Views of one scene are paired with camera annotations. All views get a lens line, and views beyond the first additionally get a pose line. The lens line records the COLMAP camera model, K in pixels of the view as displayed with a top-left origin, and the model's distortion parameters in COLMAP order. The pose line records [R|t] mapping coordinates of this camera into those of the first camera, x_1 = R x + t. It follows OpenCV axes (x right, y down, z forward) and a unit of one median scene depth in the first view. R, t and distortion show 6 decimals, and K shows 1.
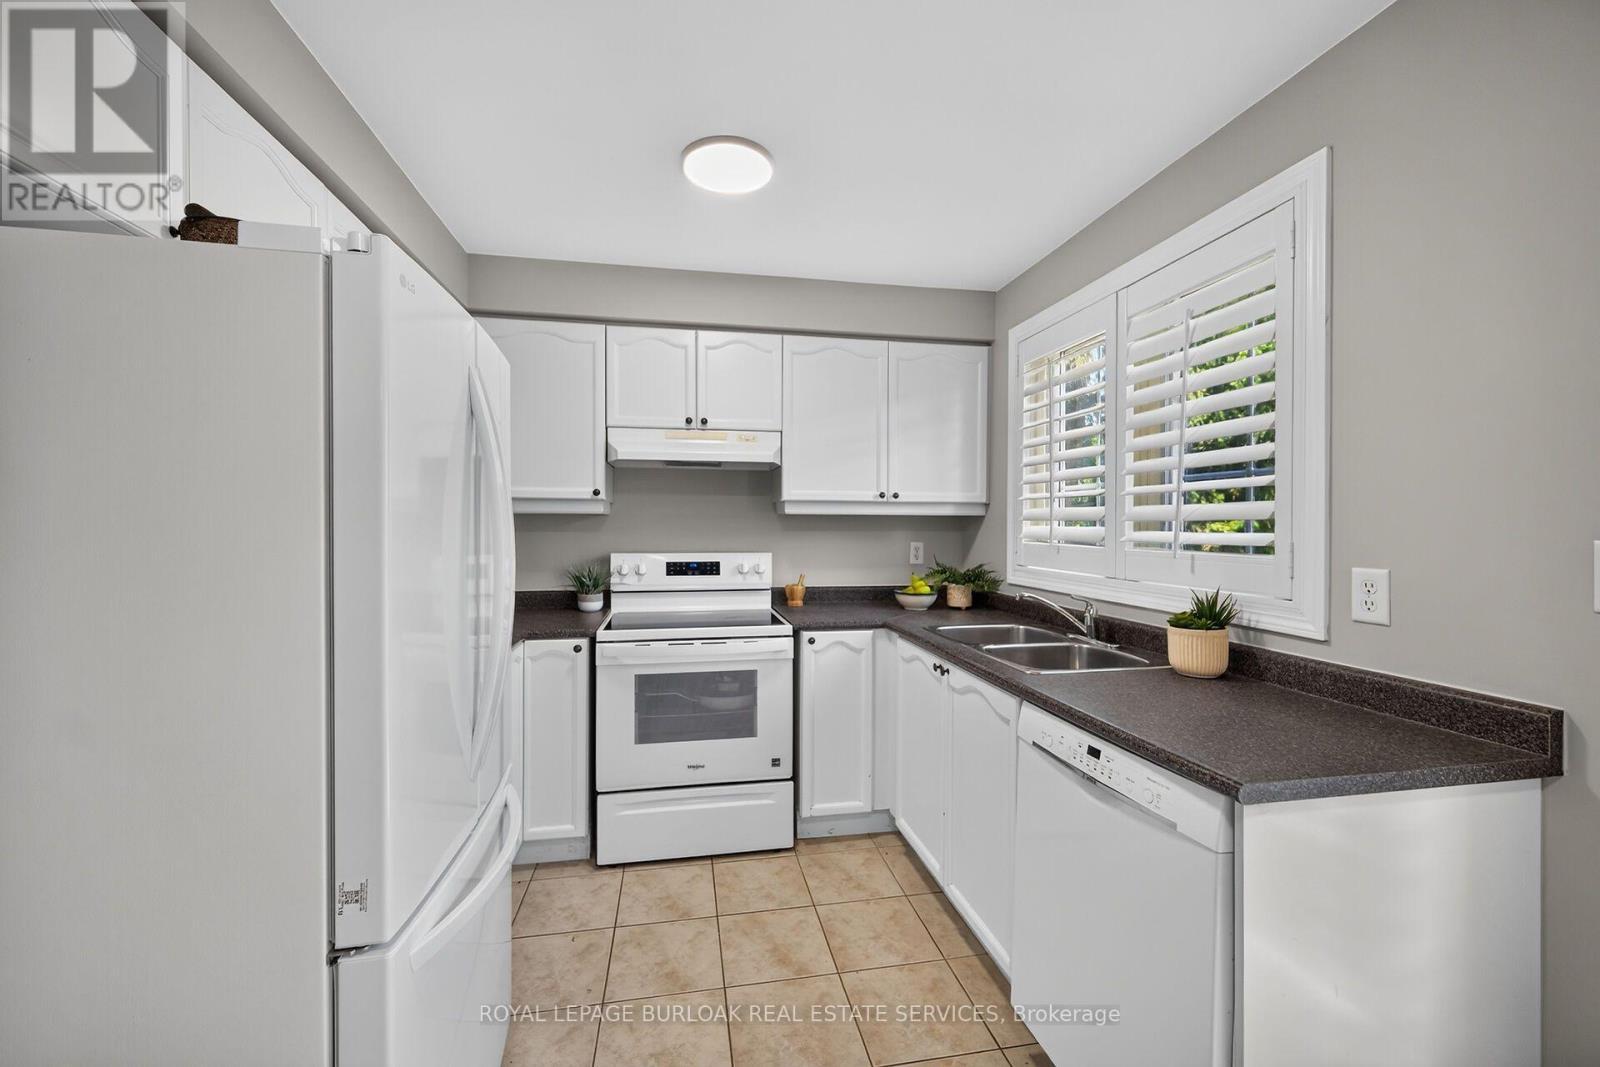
lens RADIAL K [[640.4, 0, 784.1], [0, 640.4, 526.1], [0, 0, 1]] dist [0.001175, 0.000056]
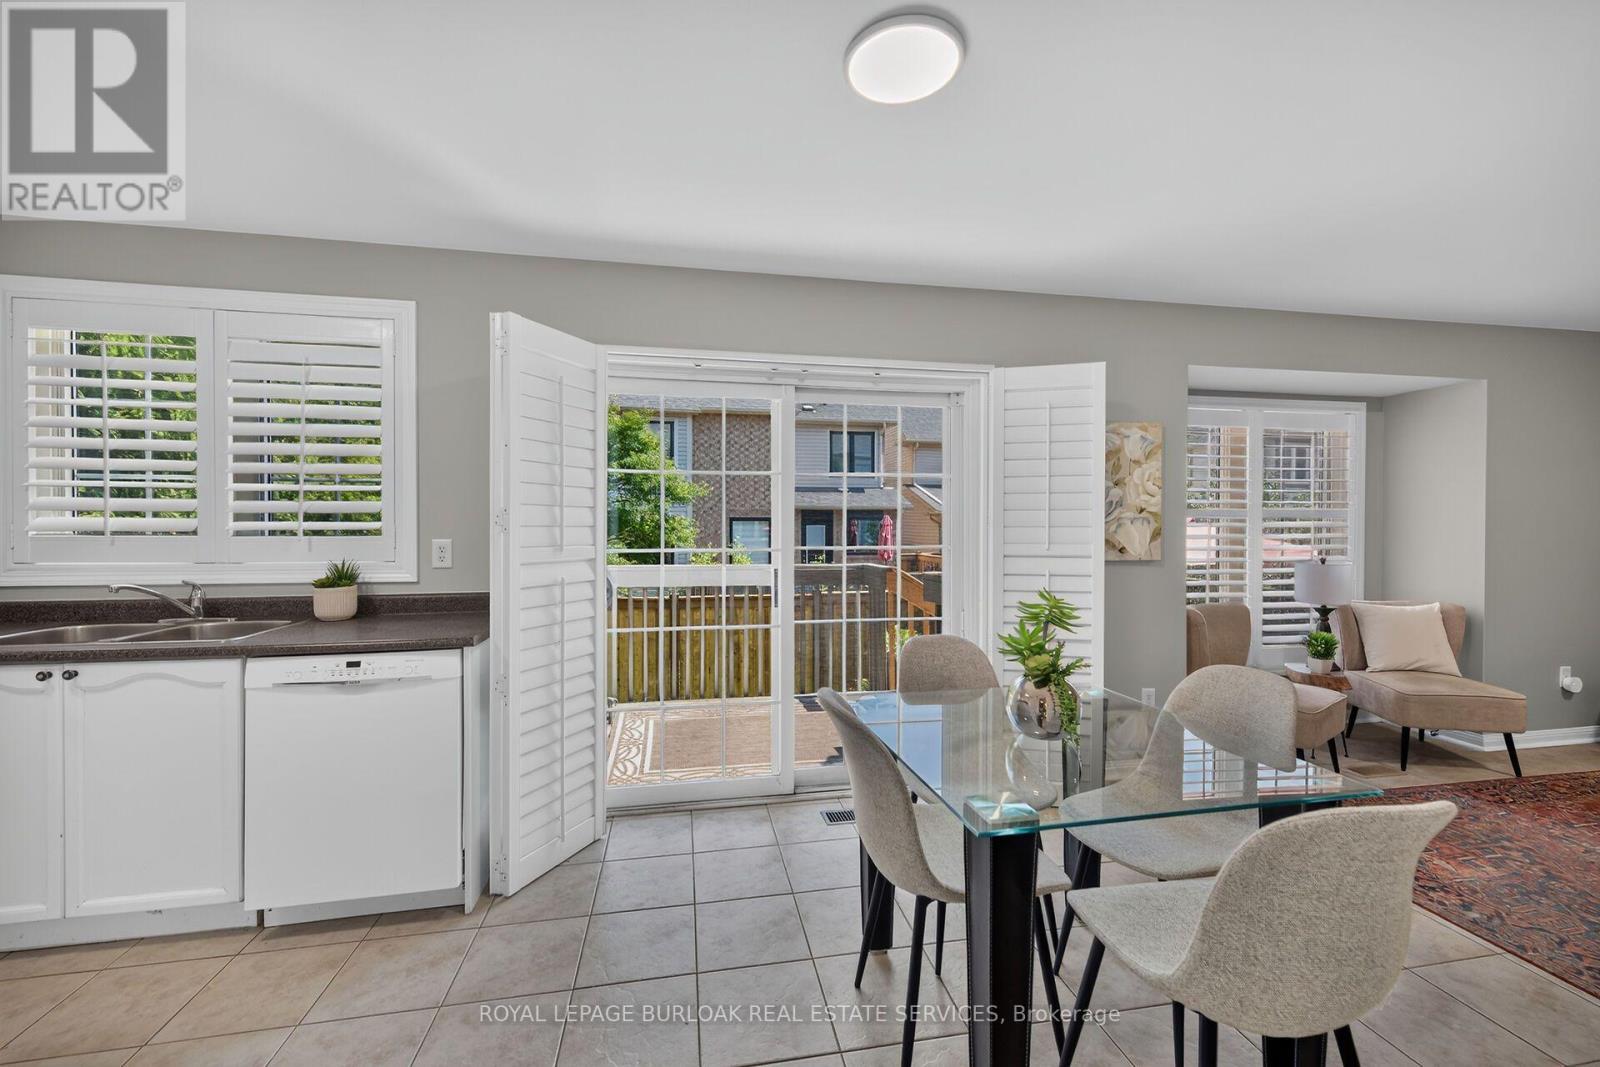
lens RADIAL K [[631.6, 0, 792.6], [0, 631.6, 531.8], [0, 0, 1]] dist [0.001555, -0.000053]
pose [[-0.013041, -0.012296, 0.999839, -0.507543], [0.001249, 0.999923, 0.012313, 0.010809], [-0.999914, 0.001409, -0.013024, -0.010504]]
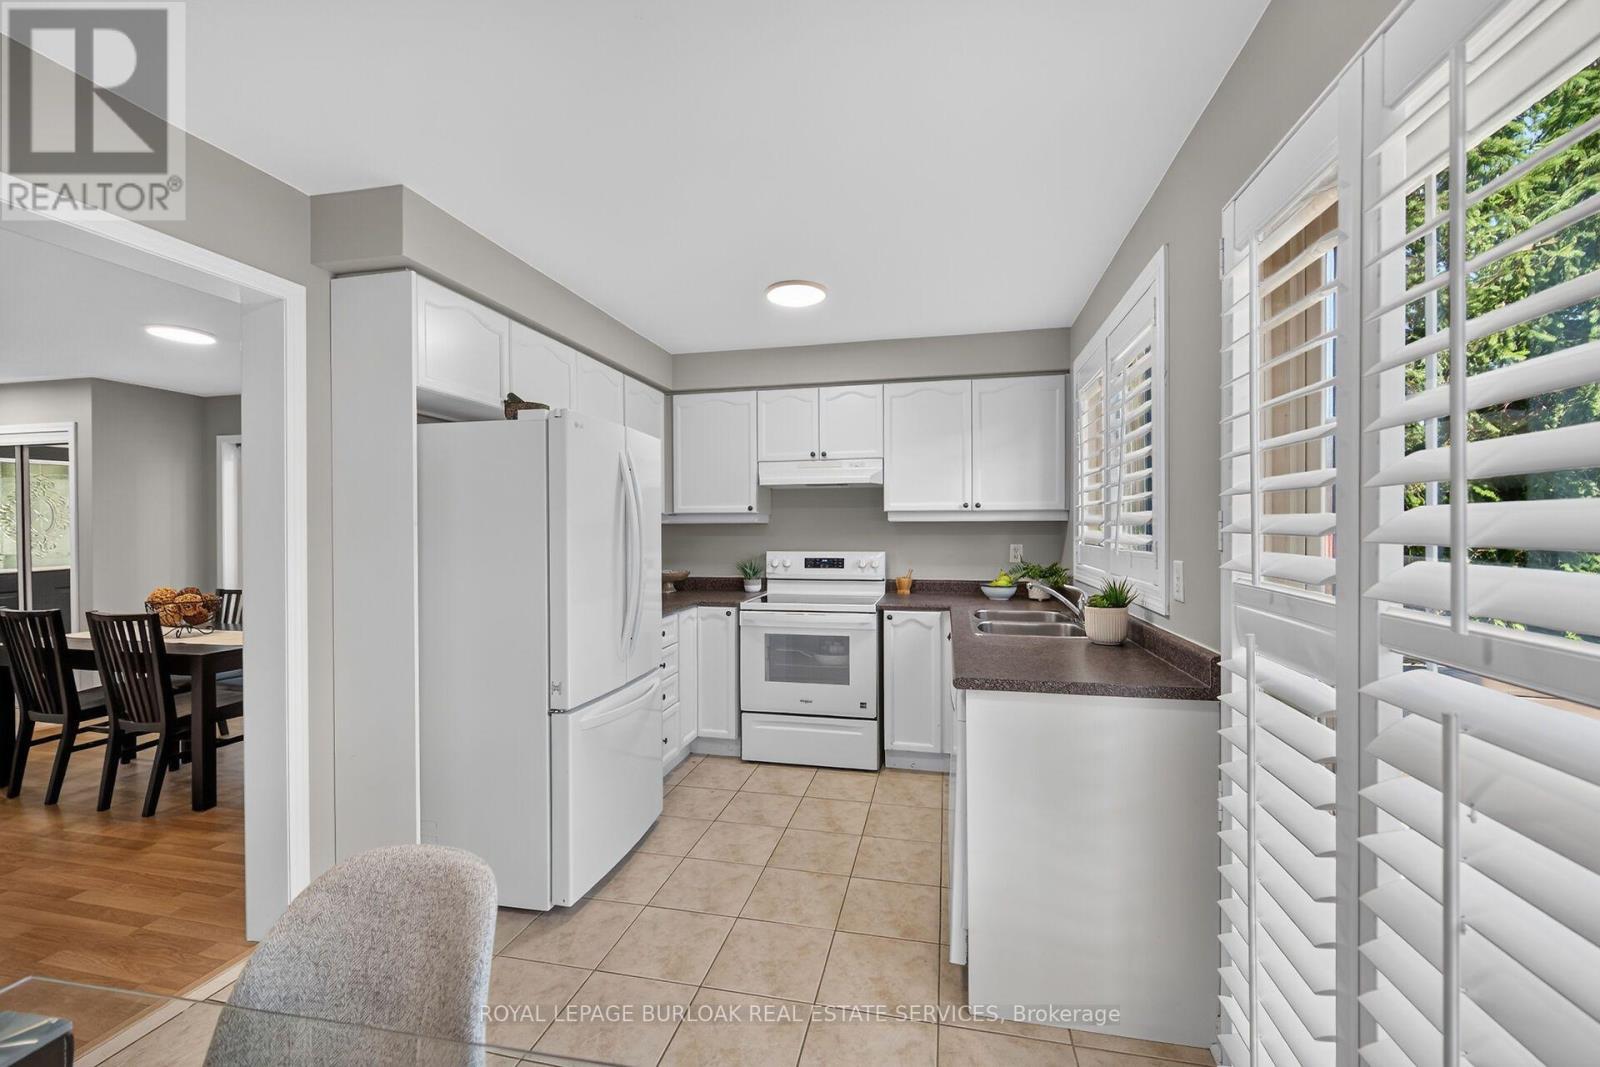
lens RADIAL K [[631.6, 0, 792.6], [0, 631.6, 531.8], [0, 0, 1]] dist [0.001555, -0.000053]
pose [[0.921693, -0.005049, -0.387887, 0.359332], [0.005695, 0.999984, 0.000516, -0.000246], [0.387878, -0.002685, 0.921707, -0.282127]]
